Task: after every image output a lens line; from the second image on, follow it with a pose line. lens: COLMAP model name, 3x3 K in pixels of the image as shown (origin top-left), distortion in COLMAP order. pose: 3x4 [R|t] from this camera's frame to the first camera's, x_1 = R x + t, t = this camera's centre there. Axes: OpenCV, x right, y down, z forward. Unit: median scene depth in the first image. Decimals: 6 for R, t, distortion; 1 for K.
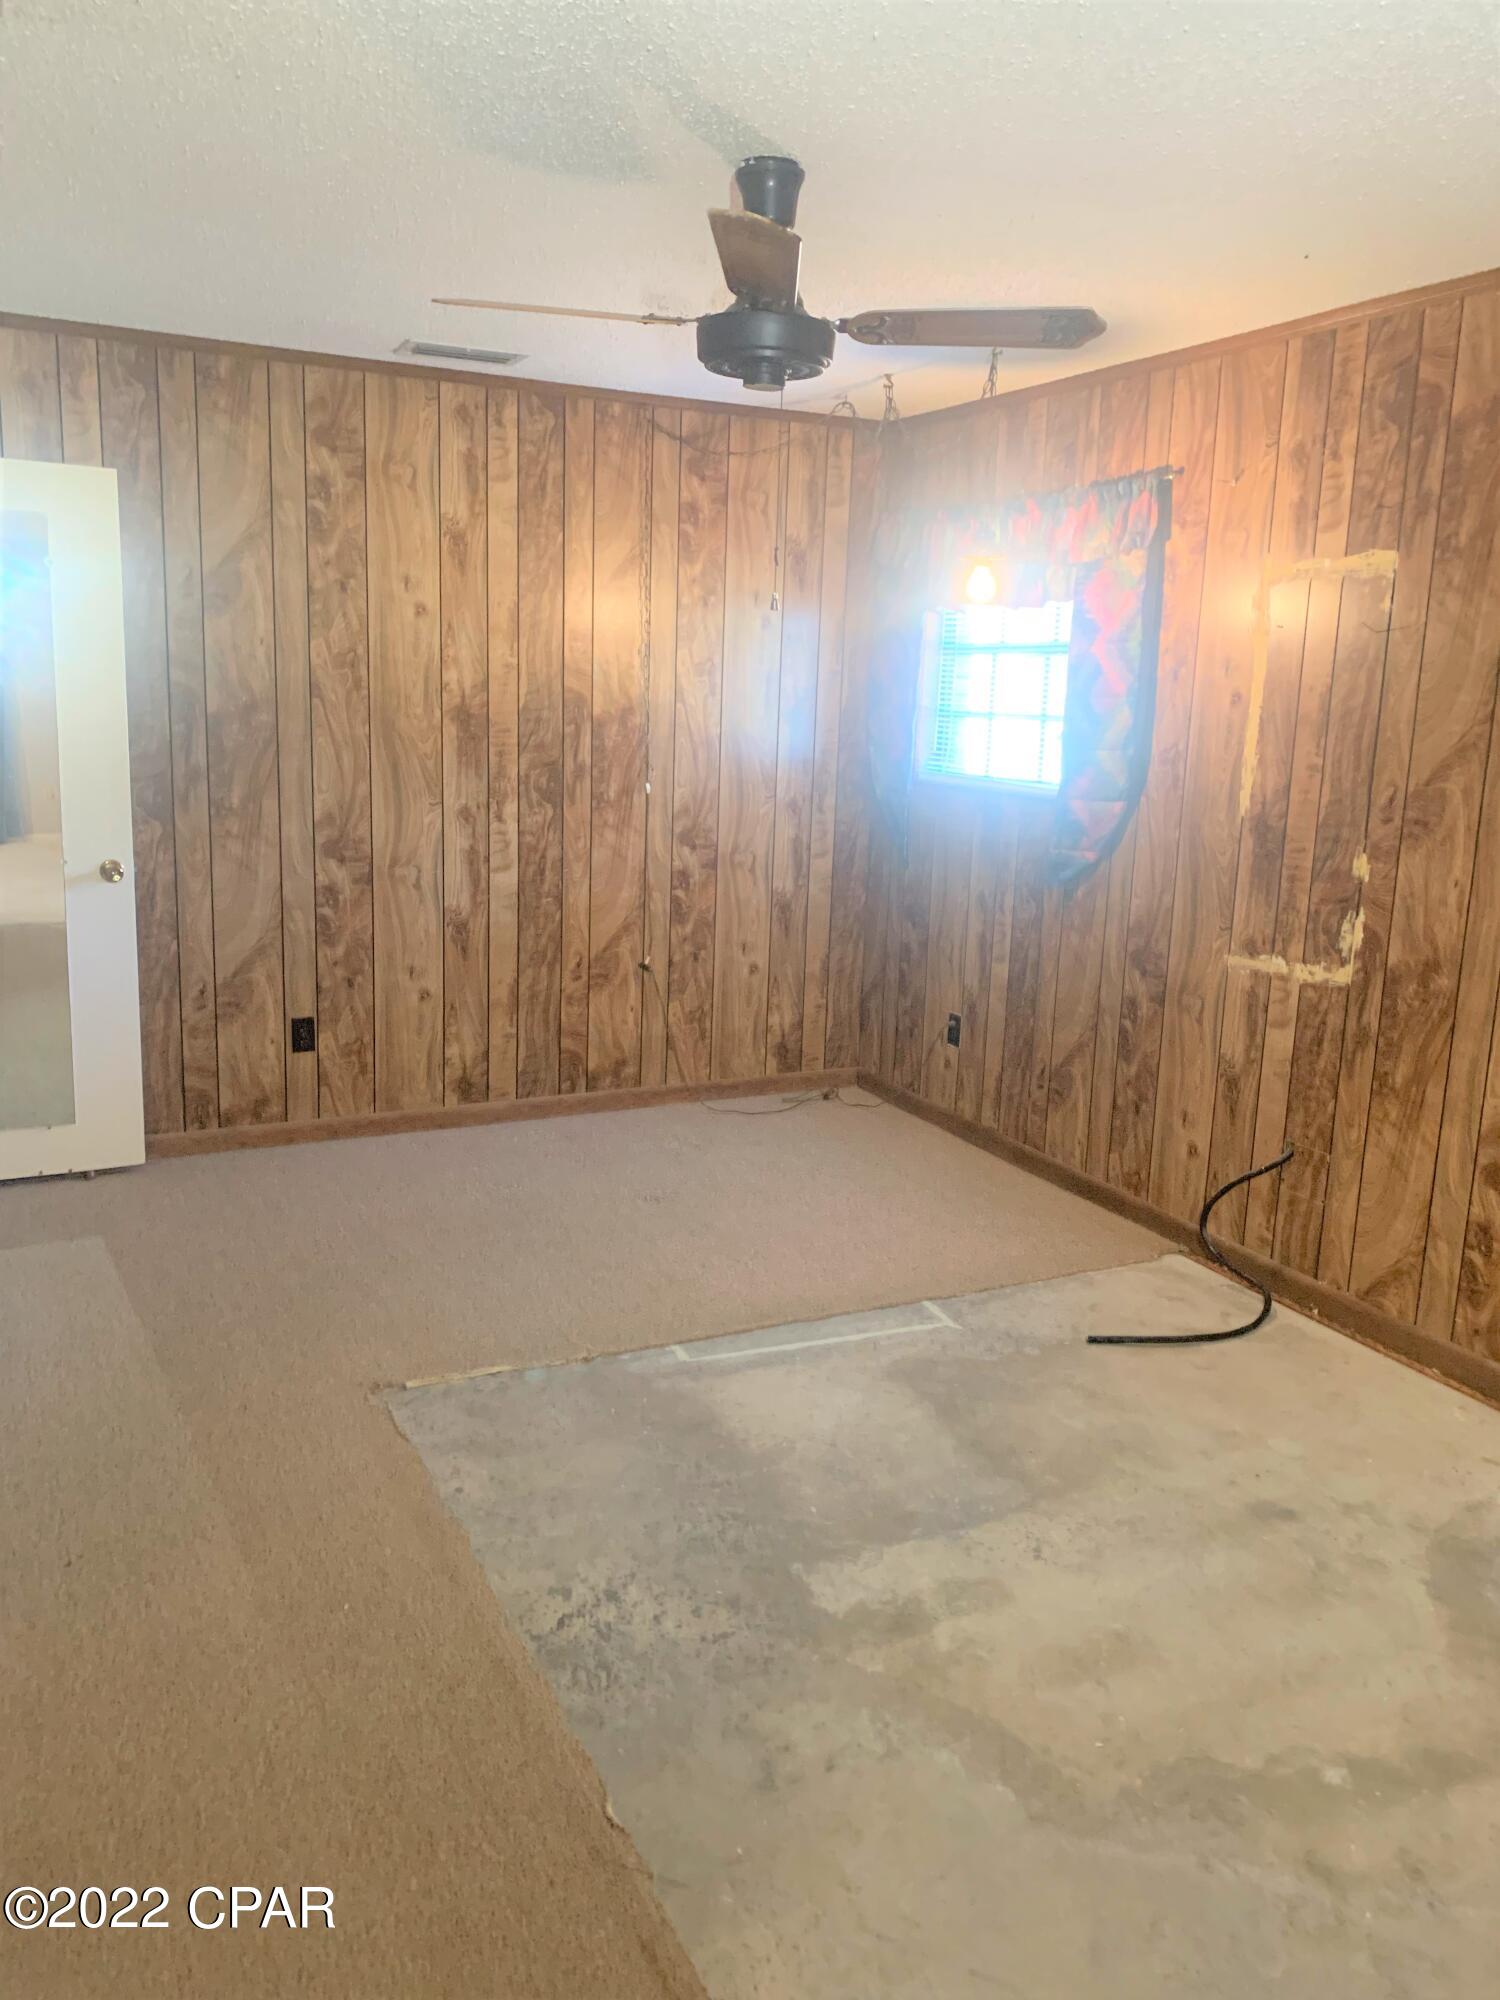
lens RADIAL K [[1614.8, 0, 748.1], [0, 1614.8, 995.8], [0, 0, 1]] dist [0.051568, -0.007352]
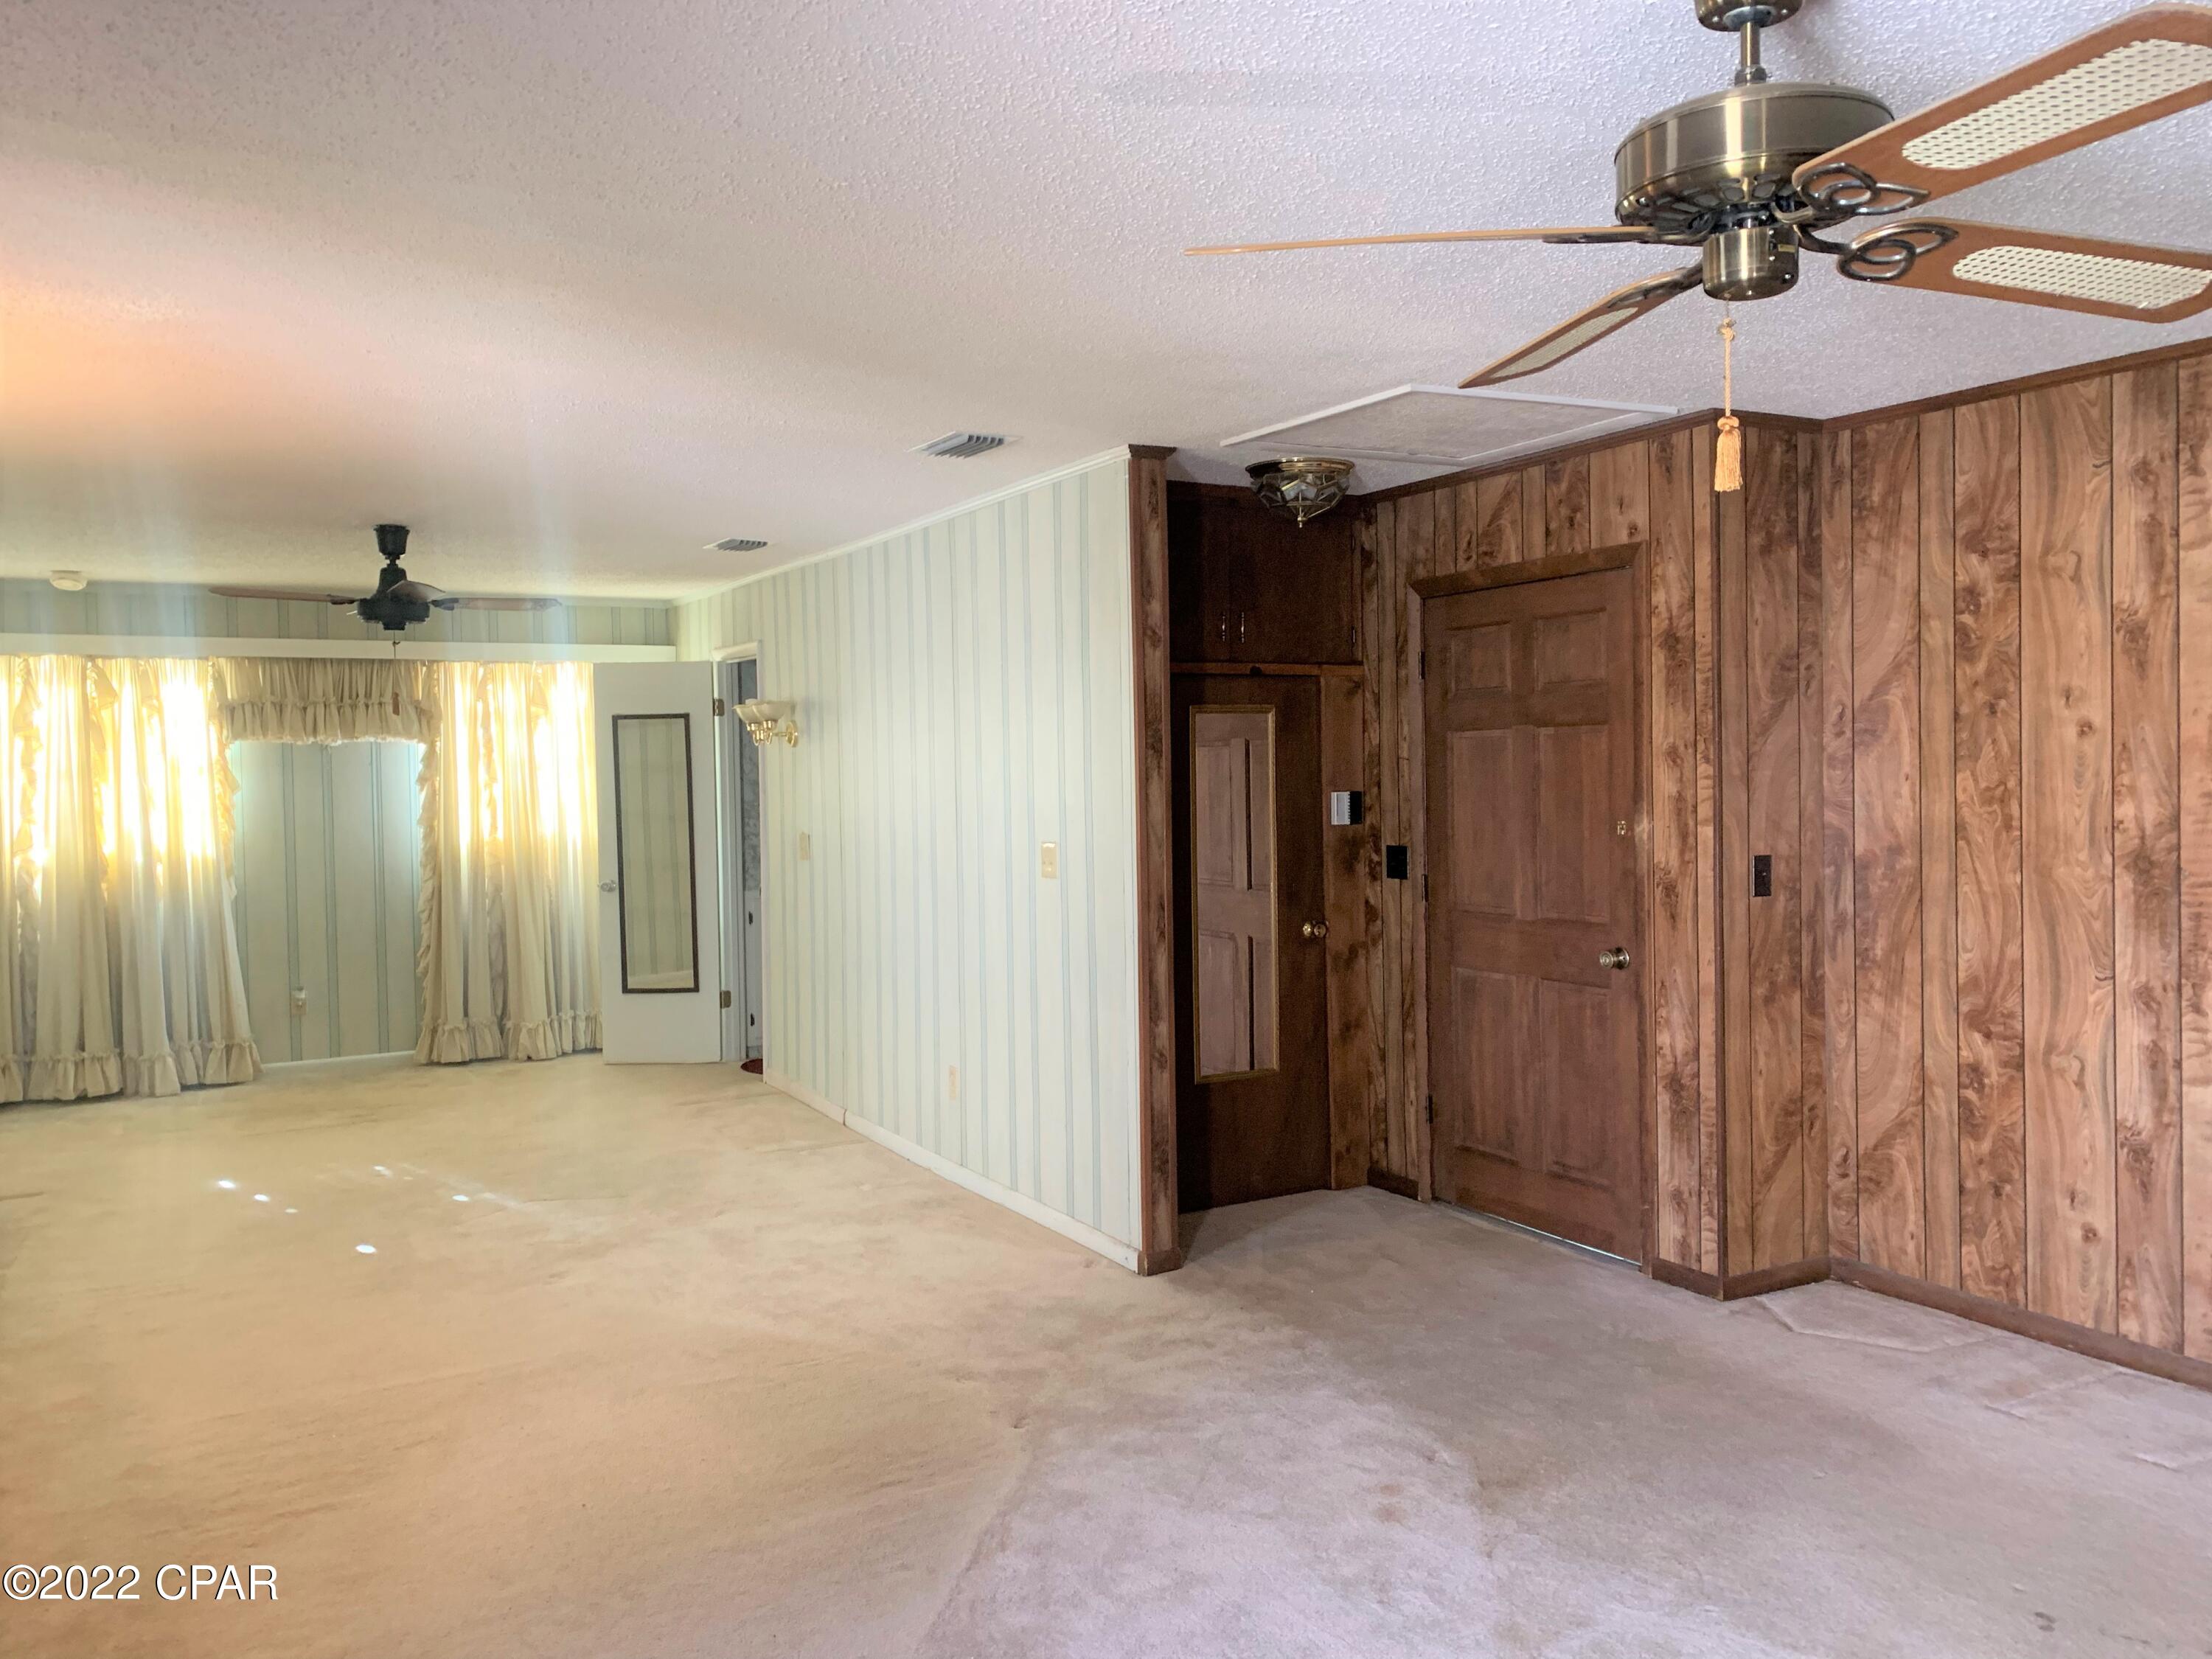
lens RADIAL K [[1785.9, 0, 1103.4], [0, 1785.9, 830.9], [0, 0, 1]] dist [0.051568, -0.007352]
pose [[0.033300, 0.001469, -0.999444, 0.643296], [-0.176852, 0.984227, -0.004446, -0.102526], [0.983674, 0.176902, 0.033035, 0.517009]]
